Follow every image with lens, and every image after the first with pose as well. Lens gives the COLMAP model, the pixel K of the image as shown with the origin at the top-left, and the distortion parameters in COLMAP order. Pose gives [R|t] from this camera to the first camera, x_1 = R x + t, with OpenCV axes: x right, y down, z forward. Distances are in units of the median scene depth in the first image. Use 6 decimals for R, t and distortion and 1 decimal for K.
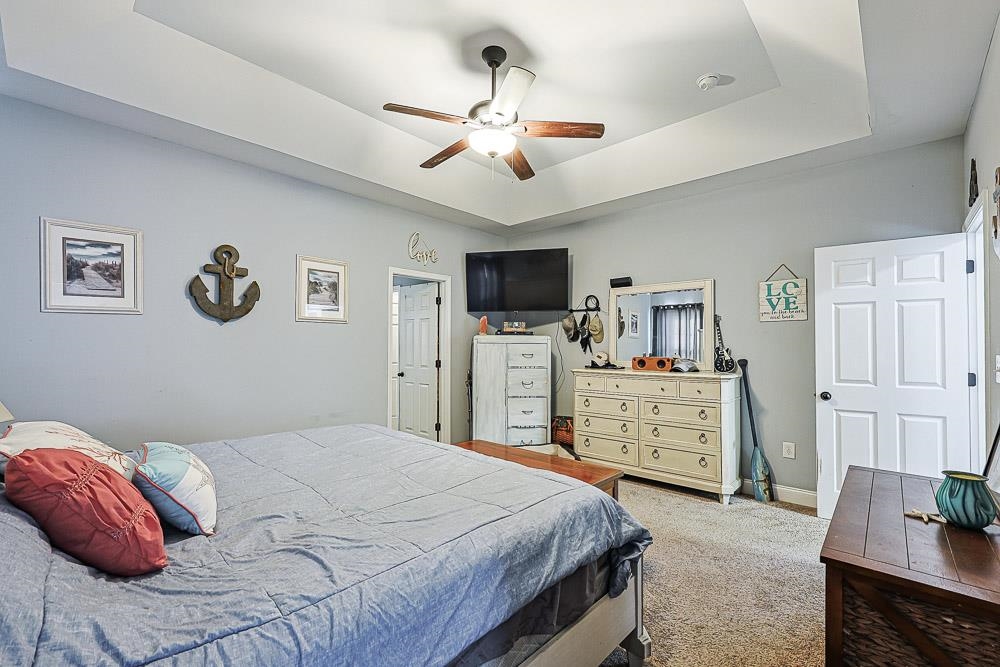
lens RADIAL K [[427.9, 0, 504.9], [0, 427.9, 337.5], [0, 0, 1]] dist [-0.005873, 0.000606]
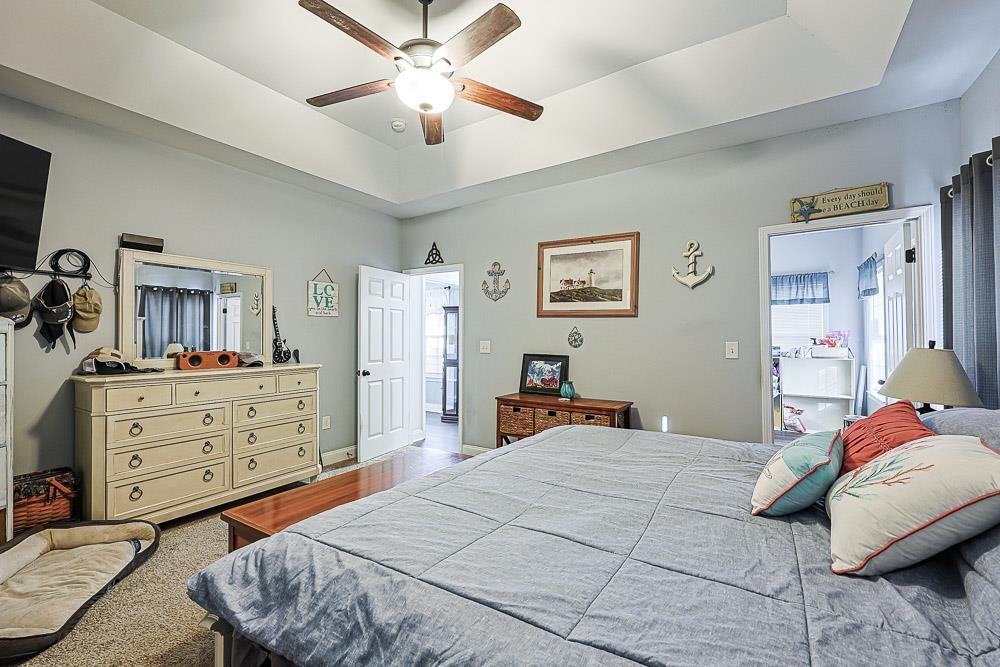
lens RADIAL K [[427.9, 0, 511.7], [0, 427.9, 334.4], [0, 0, 1]] dist [-0.005873, 0.000606]
pose [[-0.187519, 0.008008, 0.982228, -0.627072], [-0.011652, 0.999878, -0.010376, 0.018418], [-0.982192, -0.013391, -0.187403, 0.707211]]
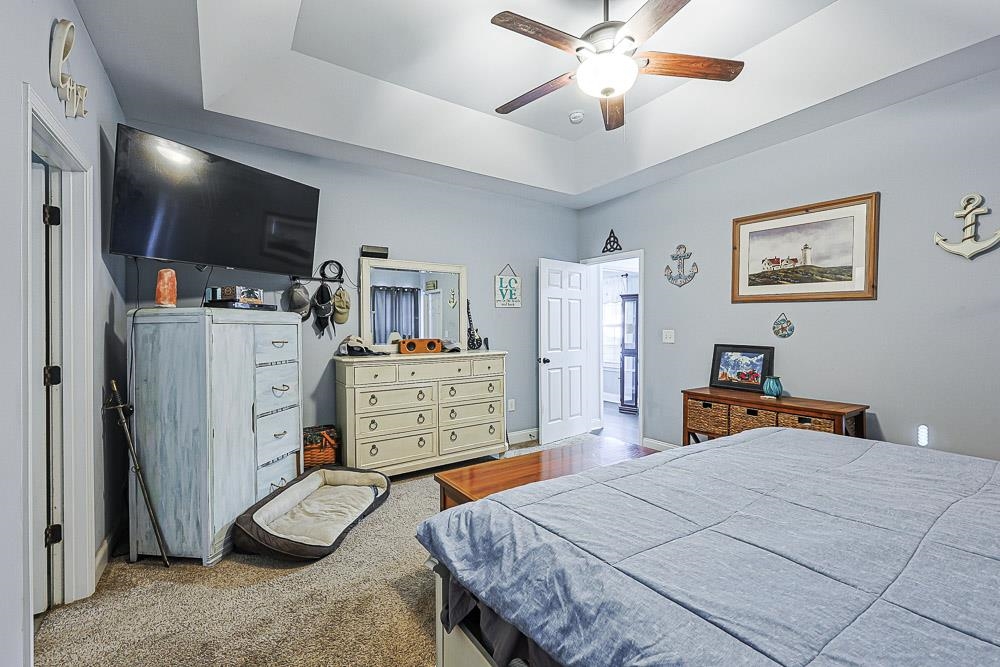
lens RADIAL K [[427.9, 0, 506.4], [0, 427.9, 331.5], [0, 0, 1]] dist [-0.005873, 0.000606]
pose [[0.222694, -0.009976, 0.974837, -0.626852], [-0.008930, 0.999885, 0.012273, 0.018867], [-0.974848, -0.011438, 0.222579, 0.715373]]
